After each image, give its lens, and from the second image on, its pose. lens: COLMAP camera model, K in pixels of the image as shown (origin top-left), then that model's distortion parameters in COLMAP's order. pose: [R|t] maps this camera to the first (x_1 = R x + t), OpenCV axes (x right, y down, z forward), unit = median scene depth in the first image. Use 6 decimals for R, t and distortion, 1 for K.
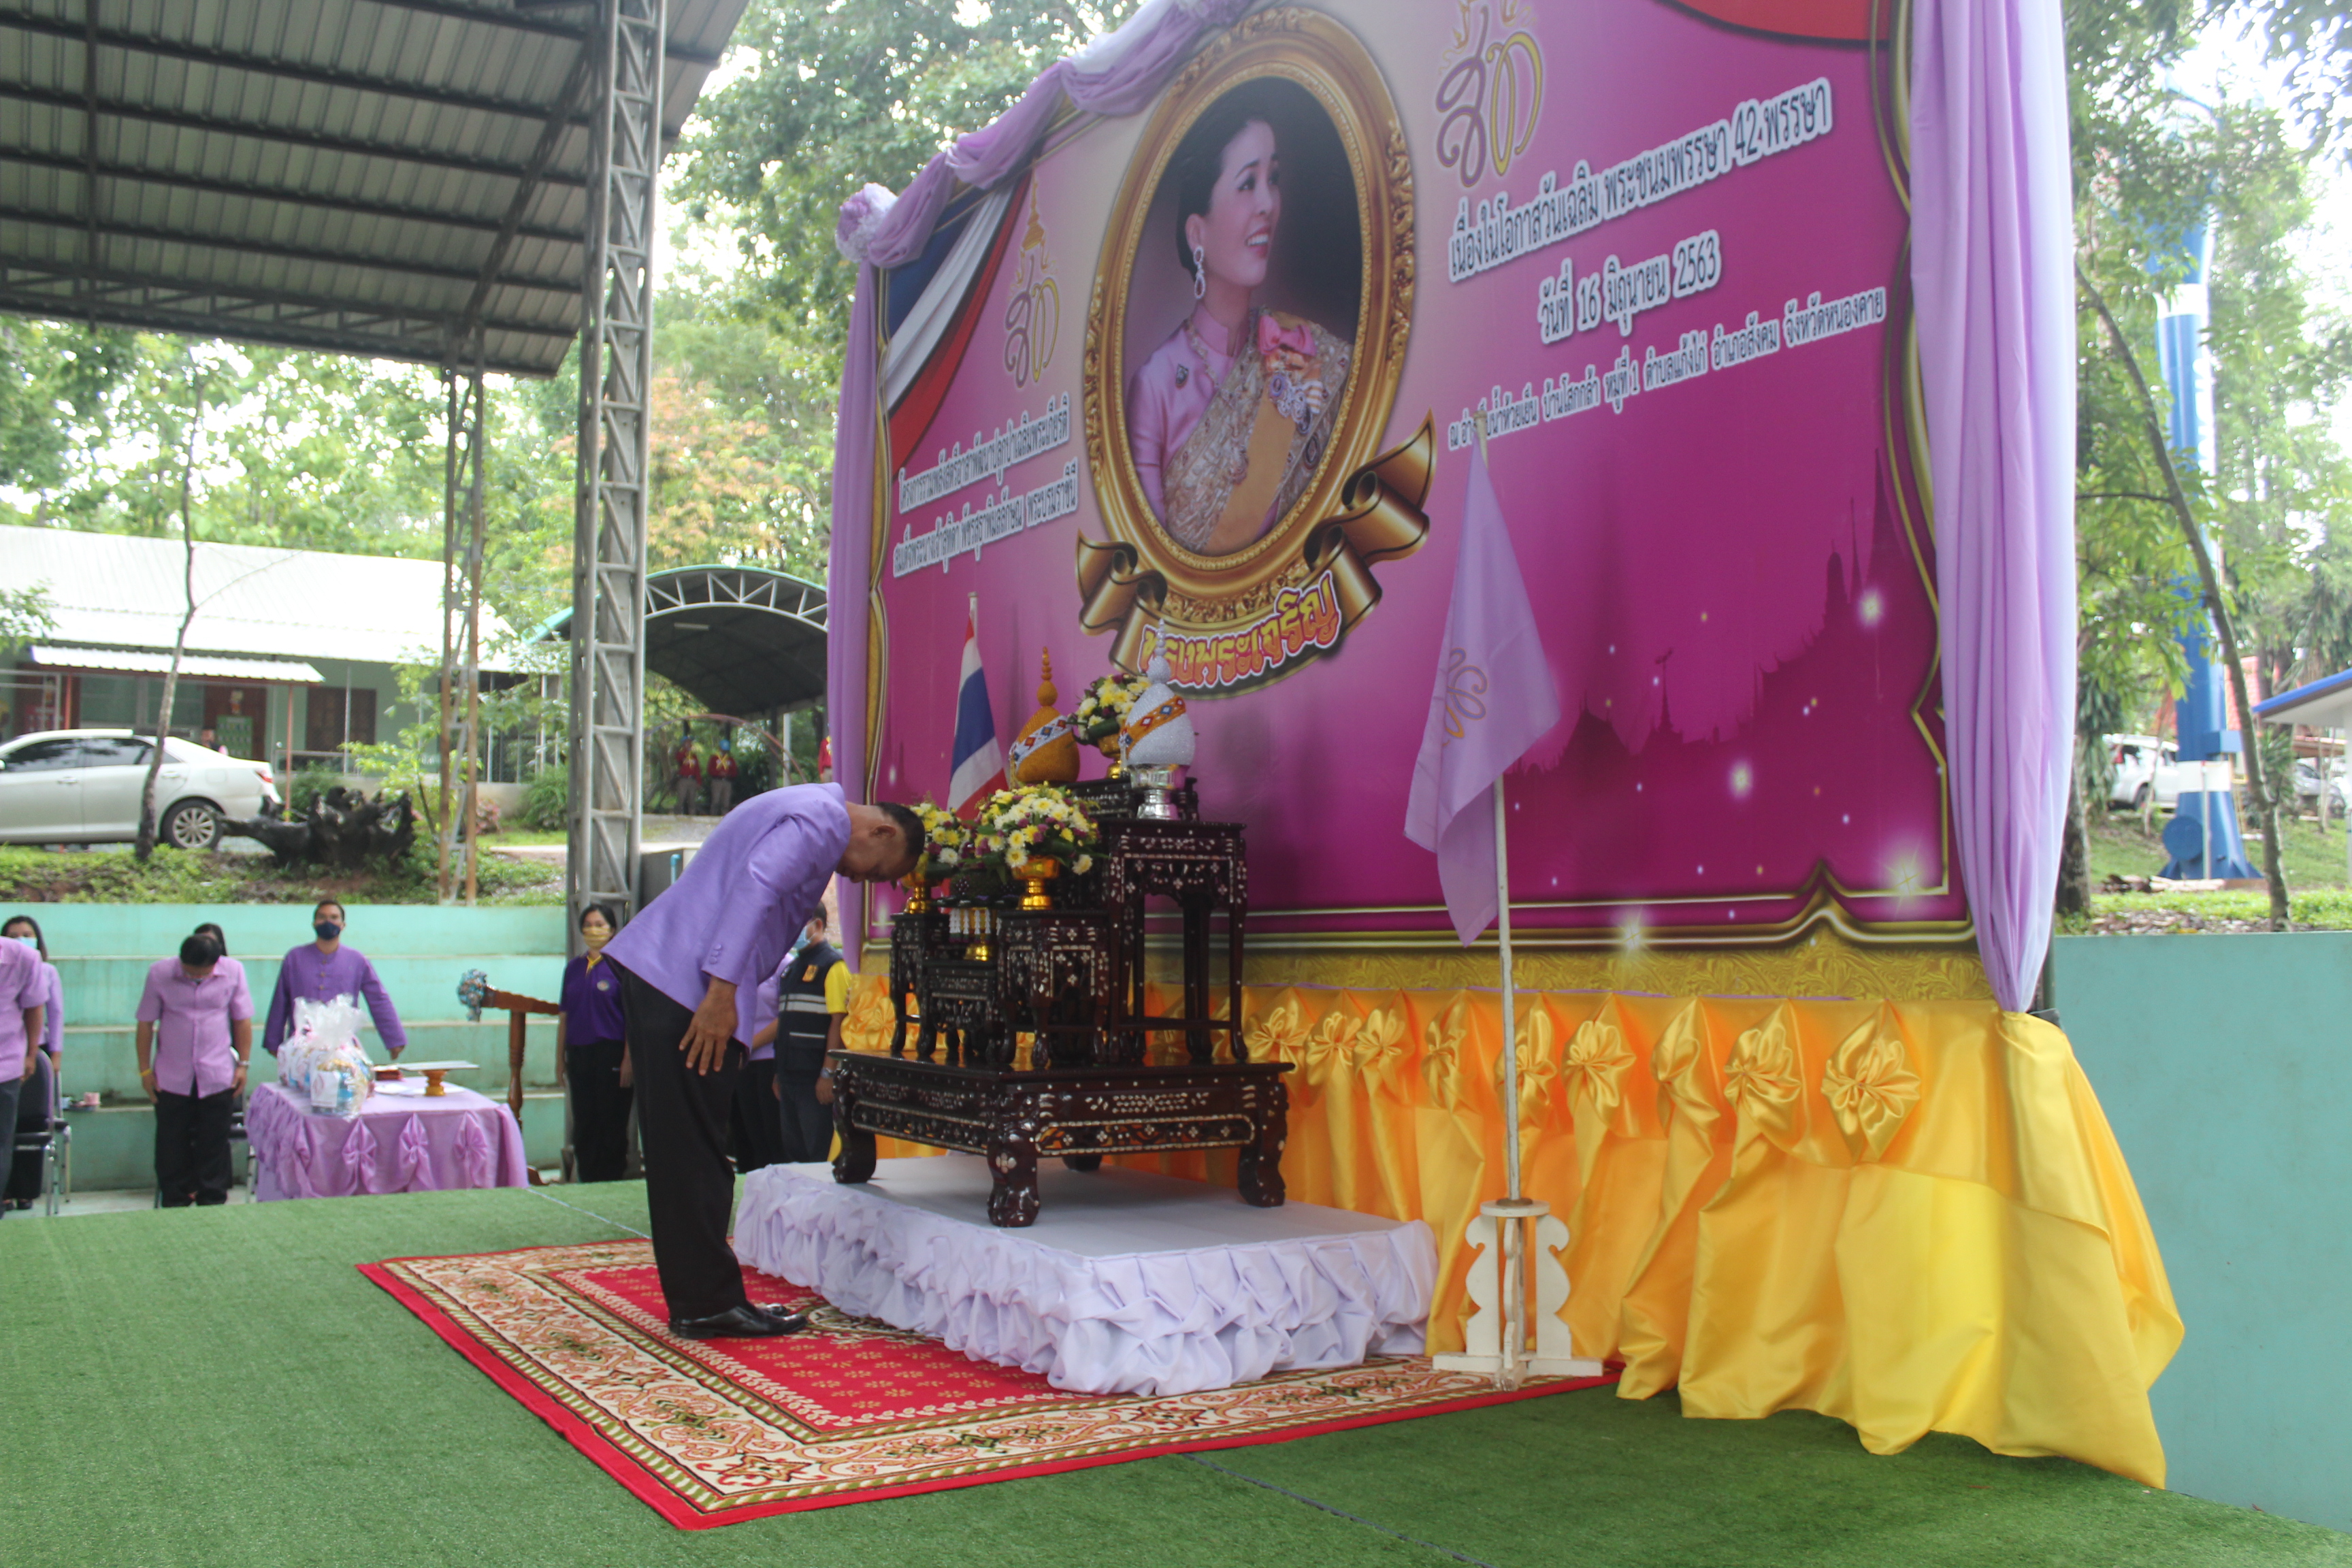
lens RADIAL K [[2016.6, 0, 1169.6], [0, 2016.6, 775.0], [0, 0, 1]] dist [-0.153765, 0.129451]
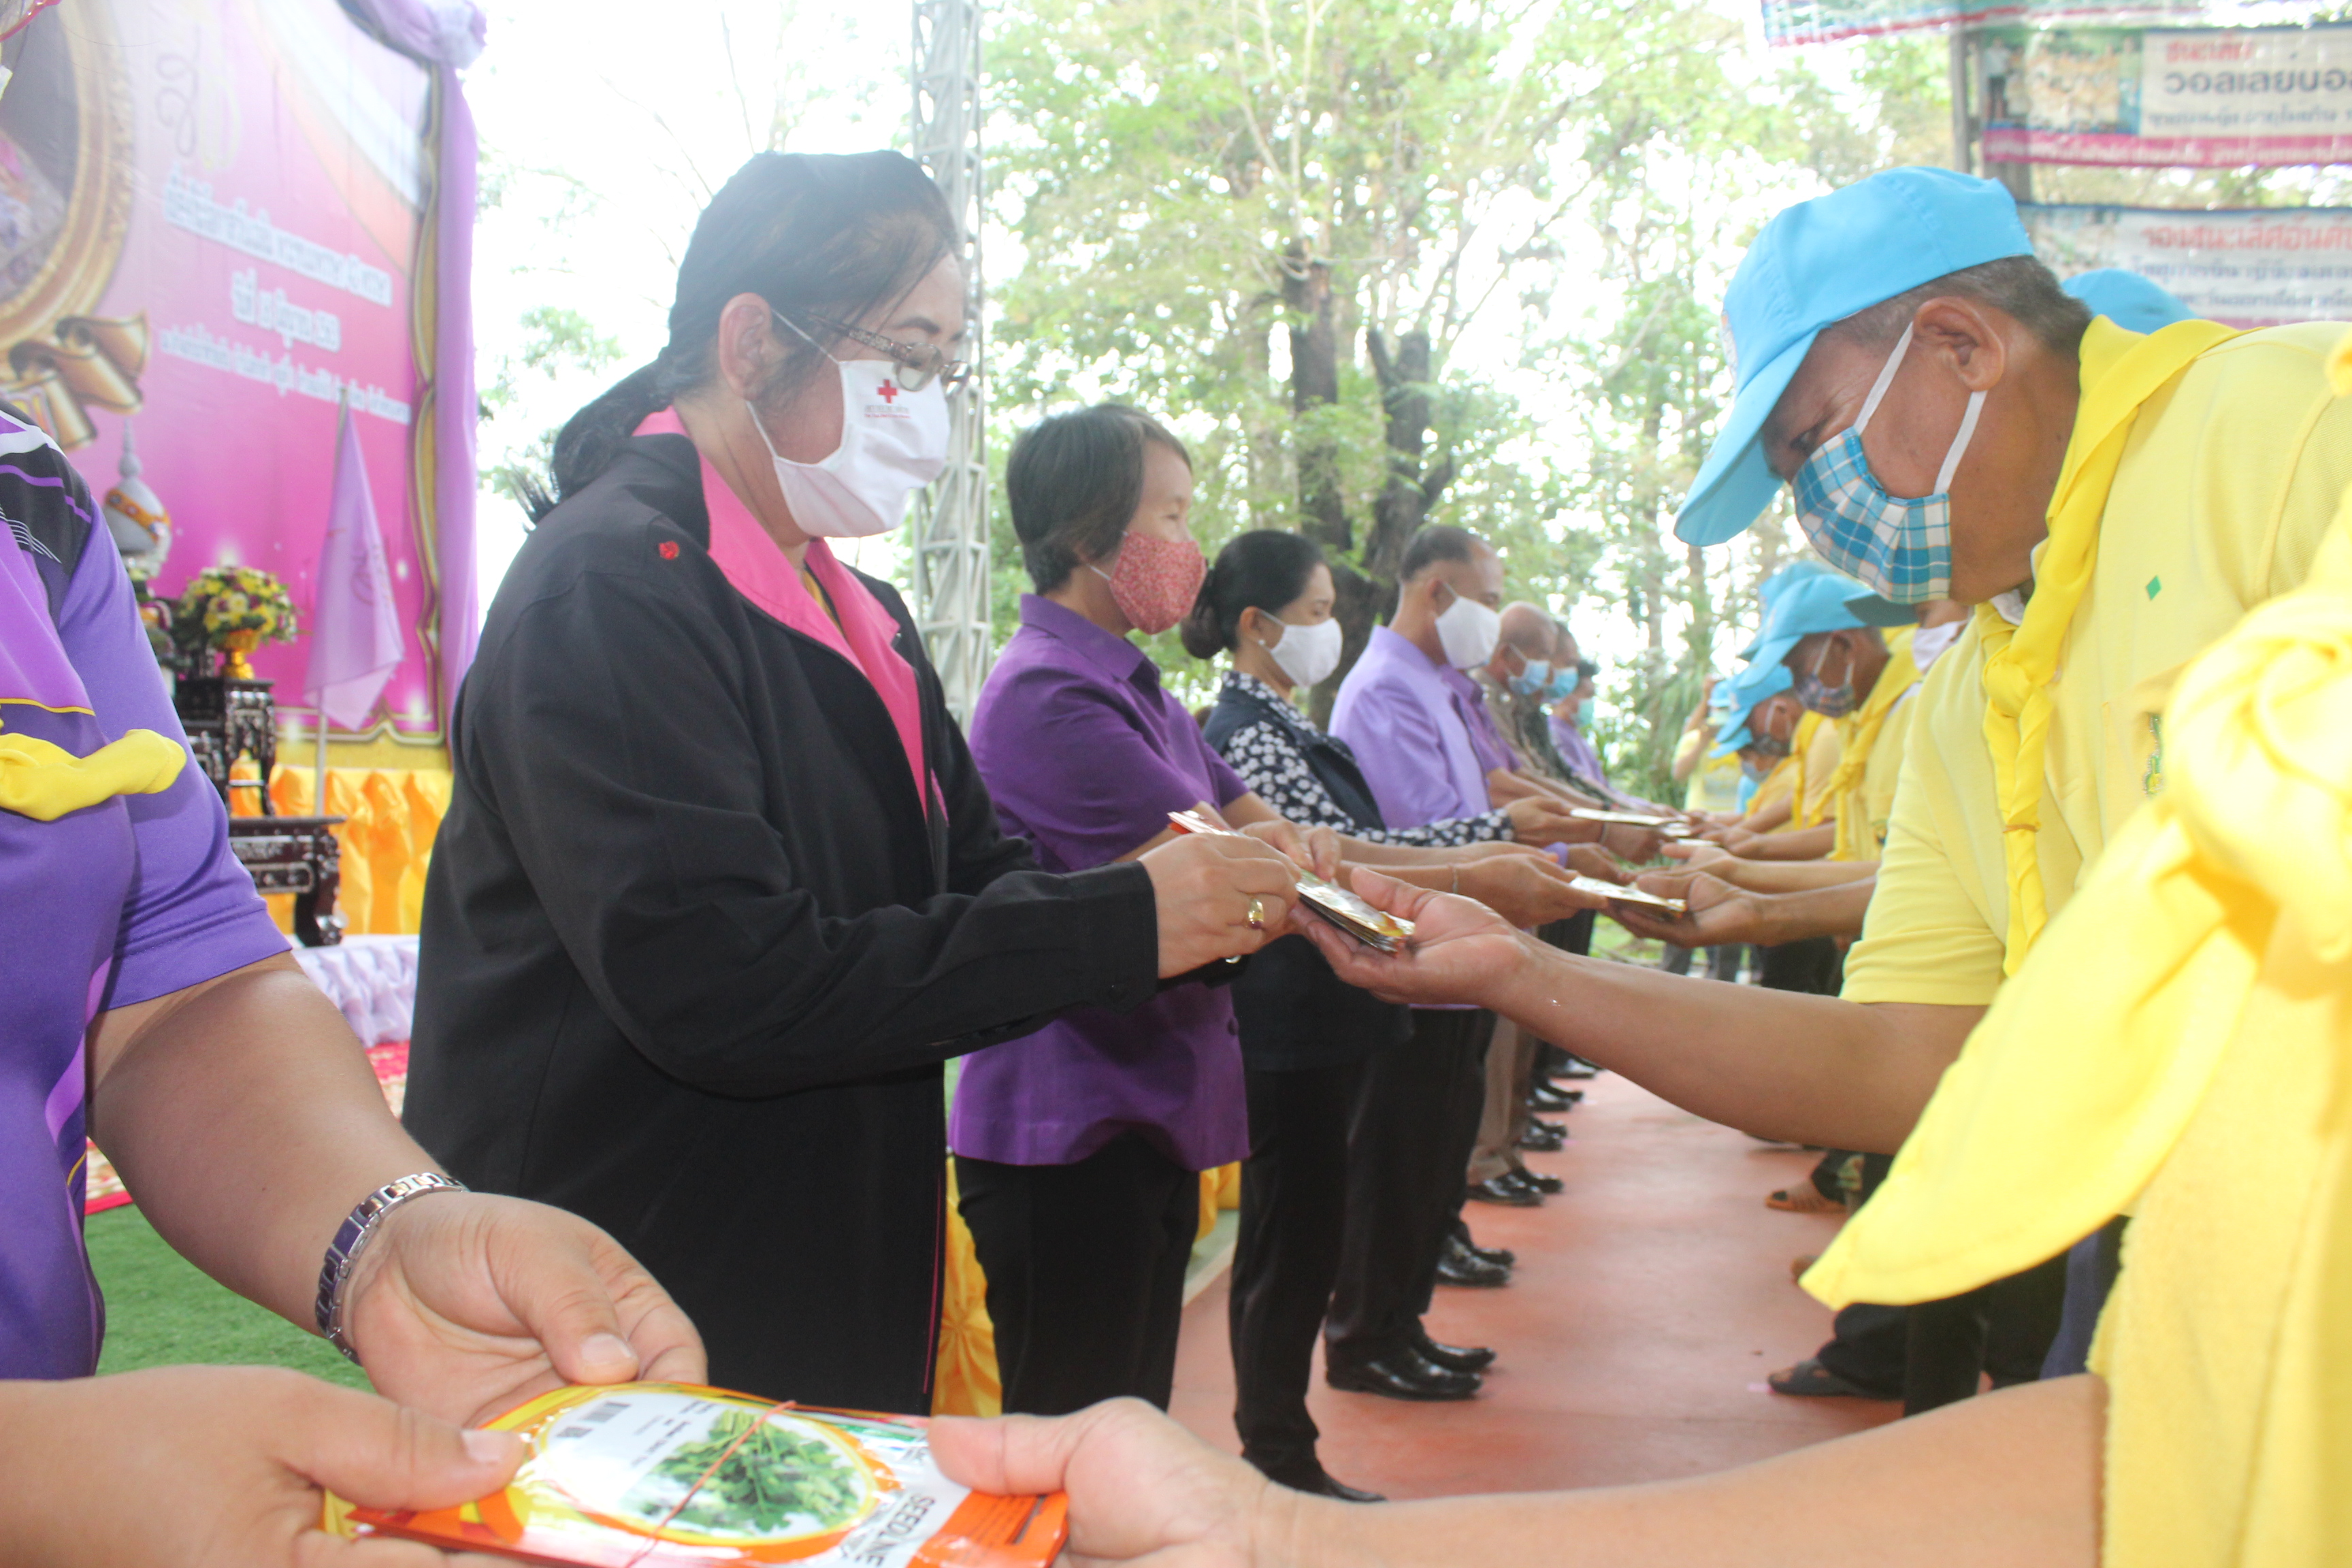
lens RADIAL K [[1930.4, 0, 1168.3], [0, 1930.4, 788.1], [0, 0, 1]] dist [-0.164245, 0.135079]
pose [[-0.676807, 0.028858, 0.735595, -1.085500], [-0.035344, 0.996805, -0.071625, 0.168973], [-0.735312, -0.074475, -0.673624, 1.212963]]
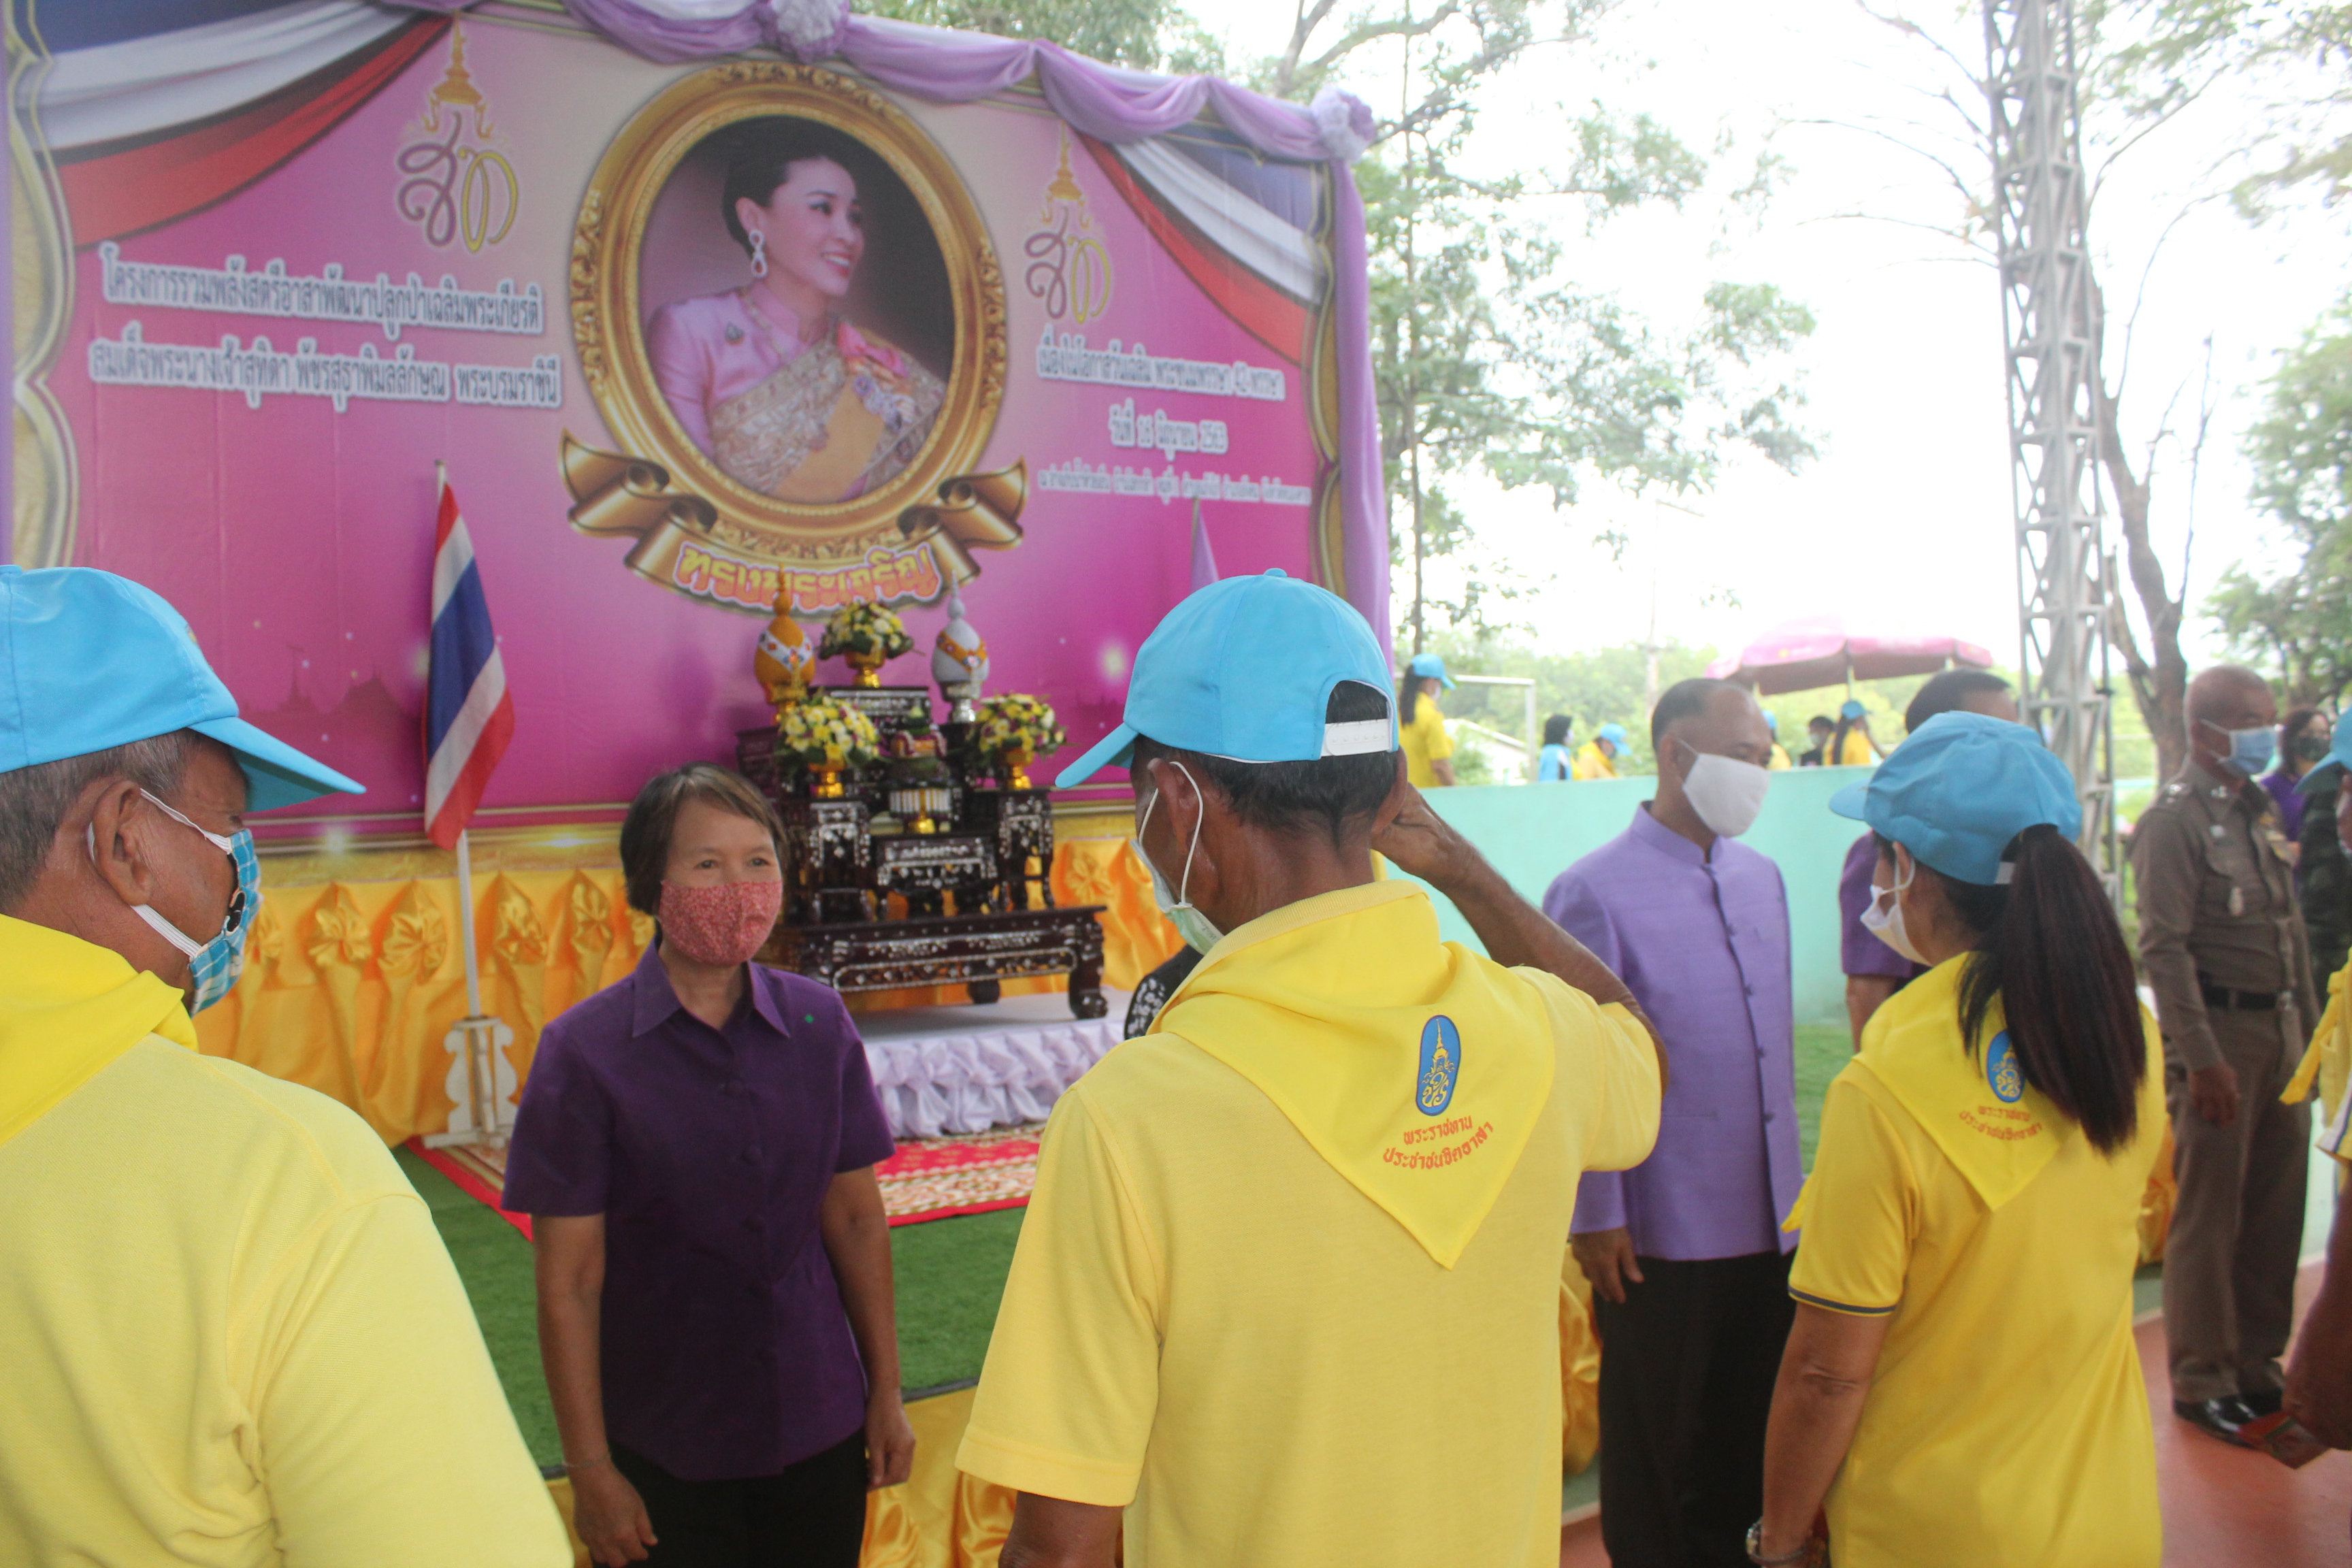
lens RADIAL K [[1930.4, 0, 1164.2], [0, 1930.4, 776.1], [0, 0, 1]] dist [-0.164245, 0.135079]
pose [[-0.015796, 0.010519, 0.999820, -1.221920], [-0.041787, 0.999064, -0.011172, 0.063390], [-0.999002, -0.041956, -0.015342, 0.854168]]
